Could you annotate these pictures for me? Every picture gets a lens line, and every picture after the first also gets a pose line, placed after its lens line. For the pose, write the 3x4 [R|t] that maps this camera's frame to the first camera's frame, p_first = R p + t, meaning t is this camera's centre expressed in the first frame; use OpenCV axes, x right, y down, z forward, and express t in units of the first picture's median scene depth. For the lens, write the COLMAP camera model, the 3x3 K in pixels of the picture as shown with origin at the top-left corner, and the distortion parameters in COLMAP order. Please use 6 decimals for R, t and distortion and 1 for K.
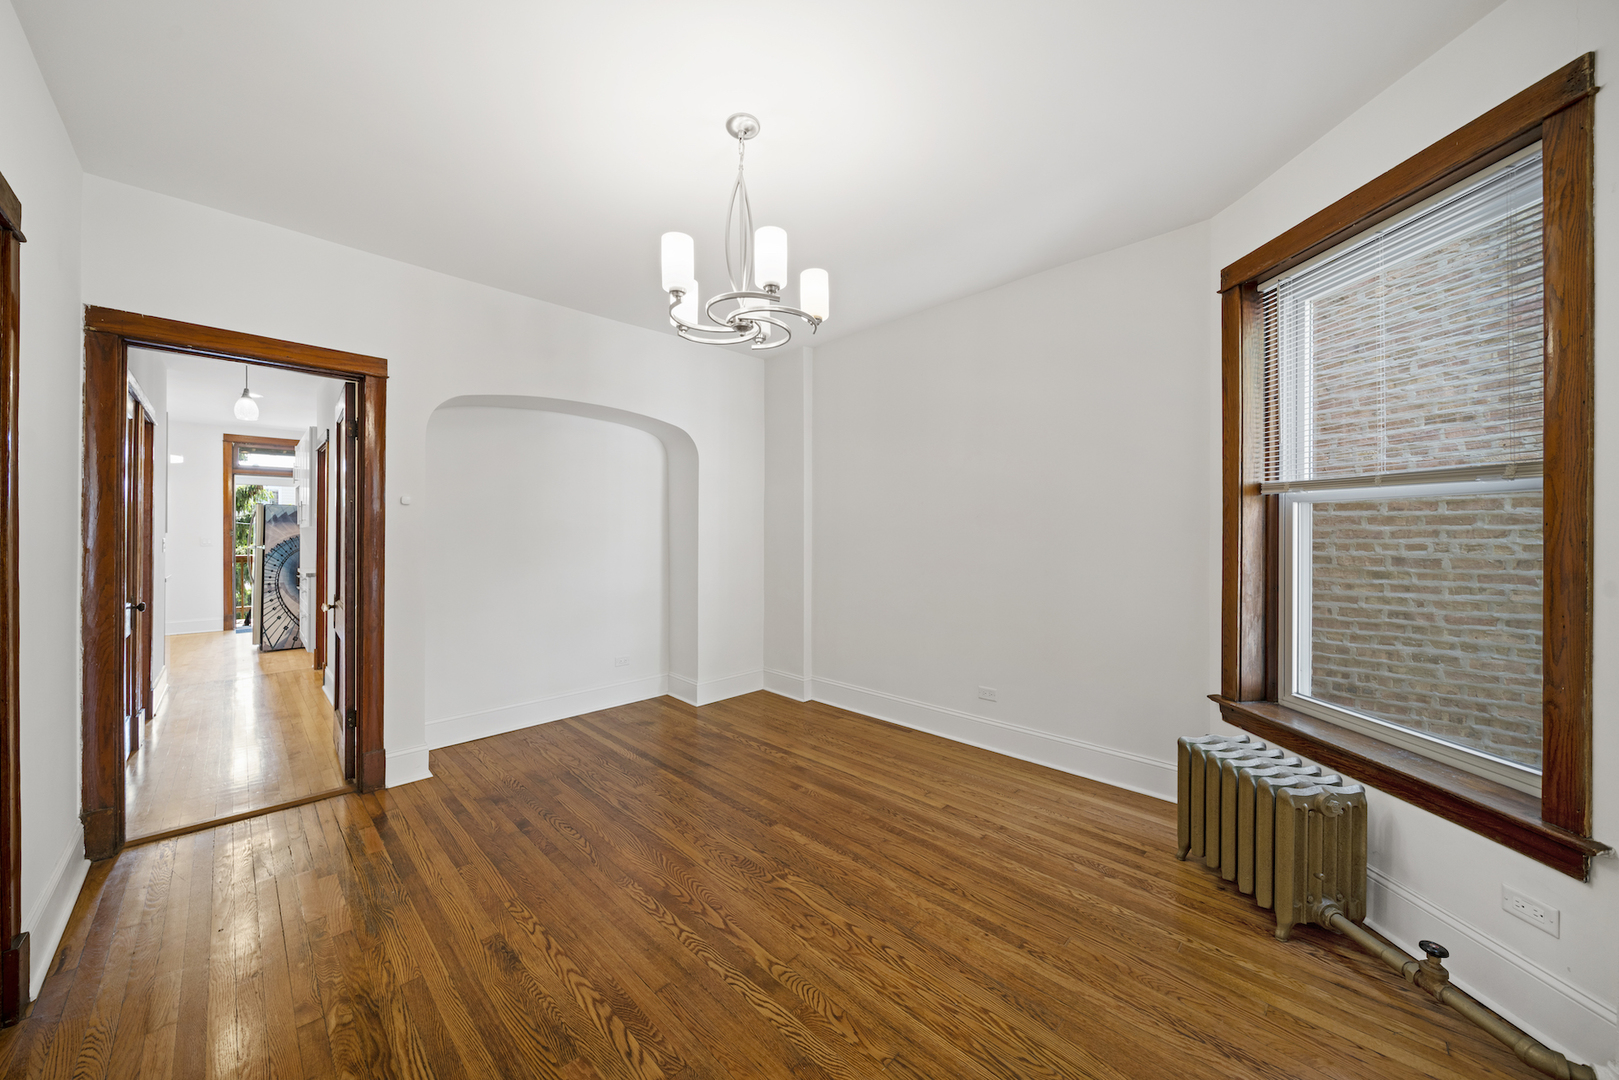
lens RADIAL K [[572.4, 0, 808.8], [0, 572.4, 528.6], [0, 0, 1]] dist [-0.000545, -0.000195]
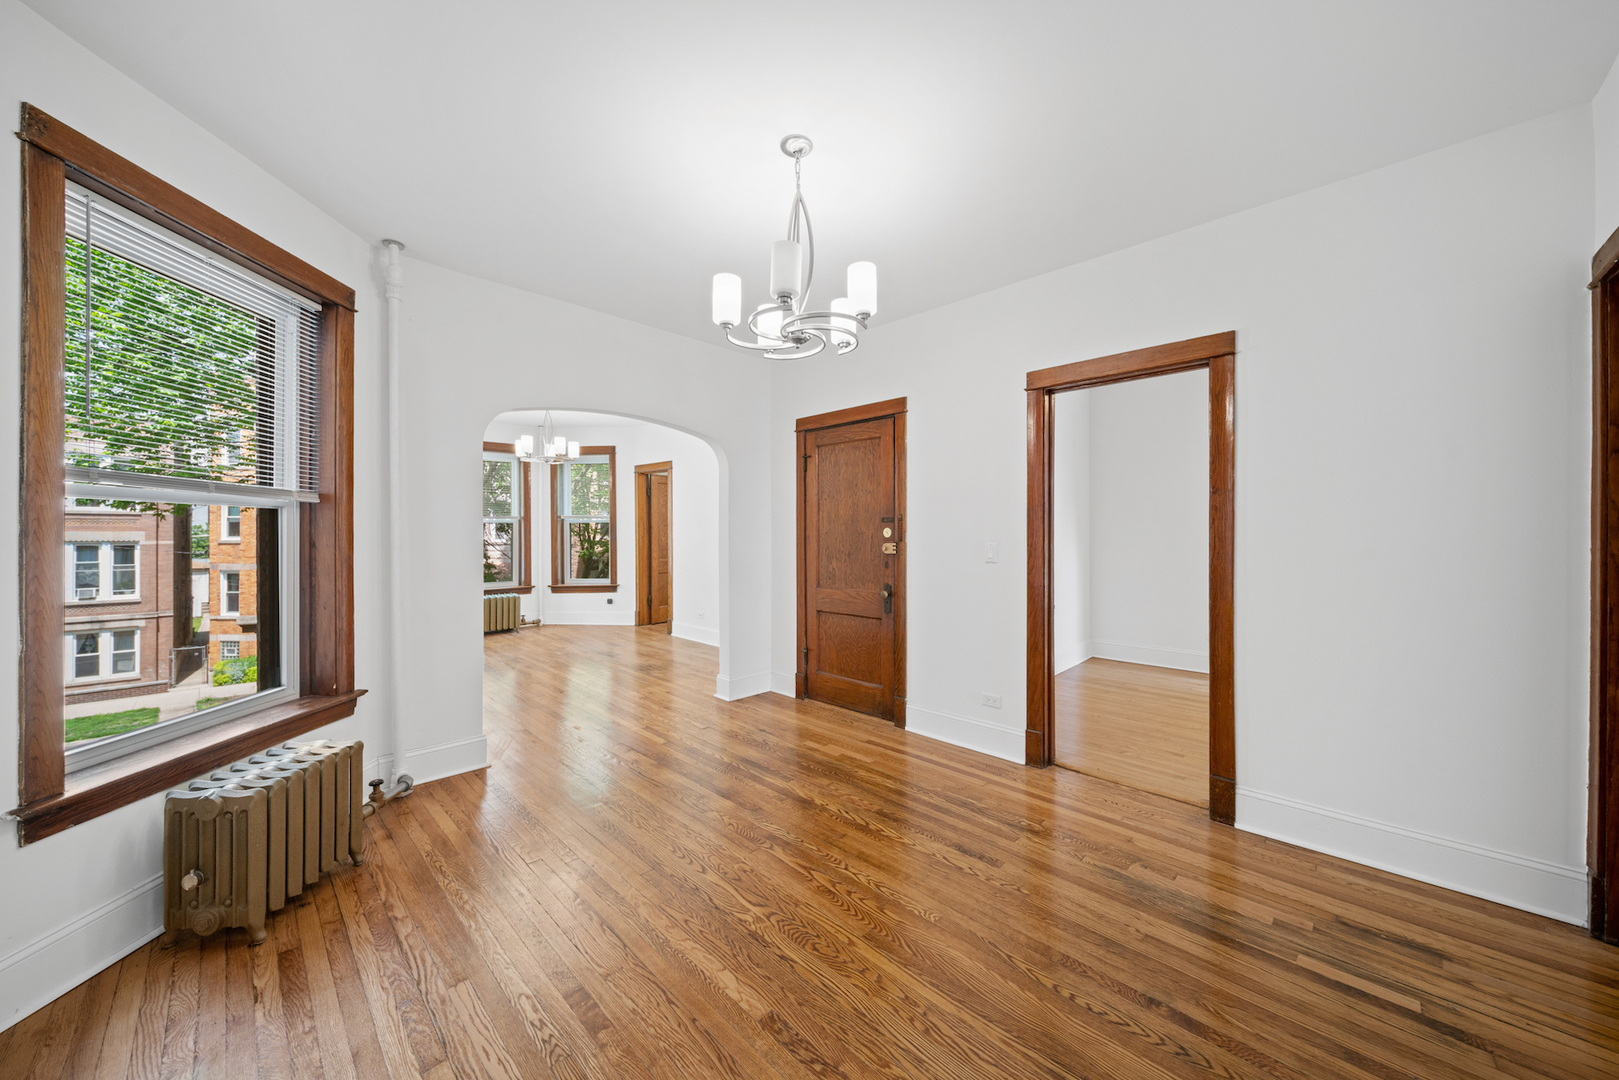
lens RADIAL K [[572.4, 0, 808.8], [0, 572.4, 528.6], [0, 0, 1]] dist [-0.000545, -0.000195]
pose [[-0.999988, 0.004754, 0.001379, -0.137974], [0.004722, 0.999739, -0.022372, 0.019645], [-0.001485, -0.022365, -0.999749, 2.033556]]
